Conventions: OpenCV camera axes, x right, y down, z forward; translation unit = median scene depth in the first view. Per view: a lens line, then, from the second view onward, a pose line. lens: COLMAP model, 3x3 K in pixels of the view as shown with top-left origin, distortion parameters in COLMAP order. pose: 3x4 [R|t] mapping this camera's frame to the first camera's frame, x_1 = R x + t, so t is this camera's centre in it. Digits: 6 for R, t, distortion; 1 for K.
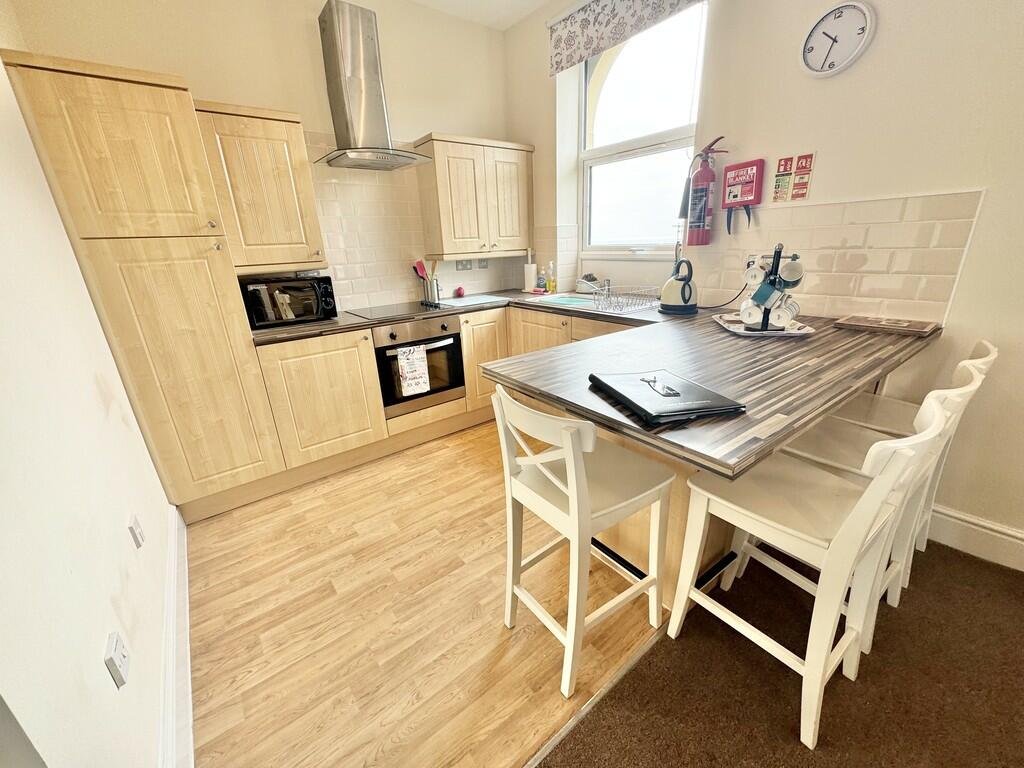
lens RADIAL K [[410.8, 0, 508.9], [0, 410.8, 383.1], [0, 0, 1]] dist [0.001104, -0.000454]
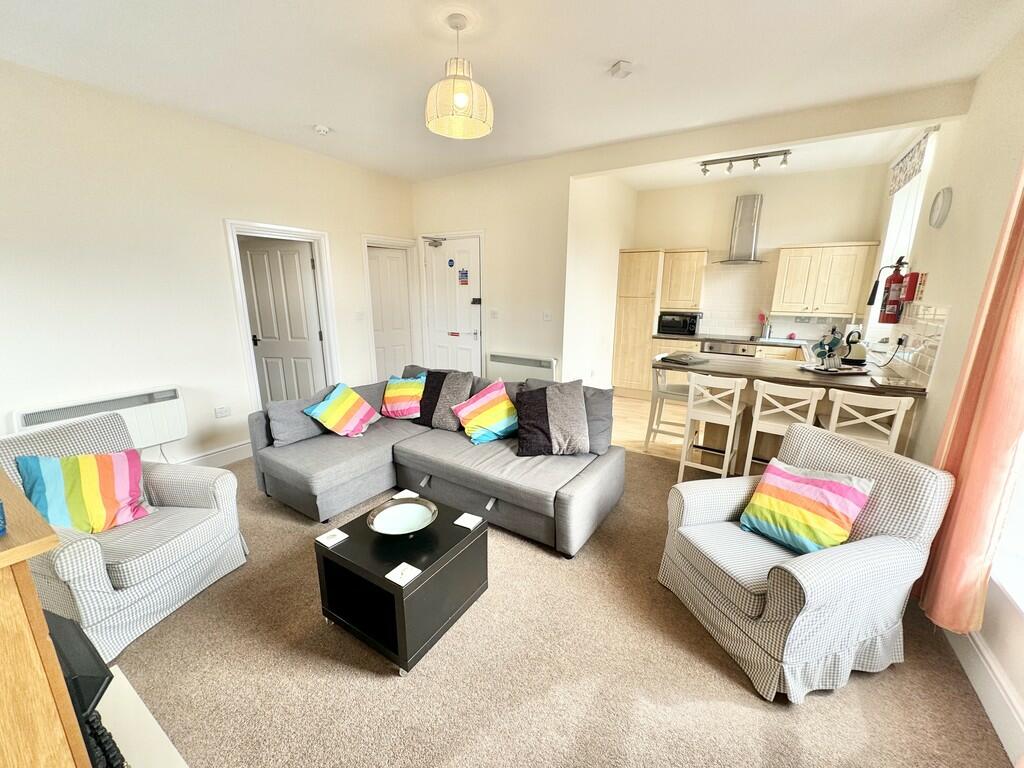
lens RADIAL K [[410.8, 0, 513.4], [0, 410.8, 387.0], [0, 0, 1]] dist [0.001104, -0.000454]
pose [[0.343827, 0.267176, -0.900222, 0.859356], [-0.322279, 0.934015, 0.154116, 0.047250], [0.881998, 0.237133, 0.407245, -0.443098]]
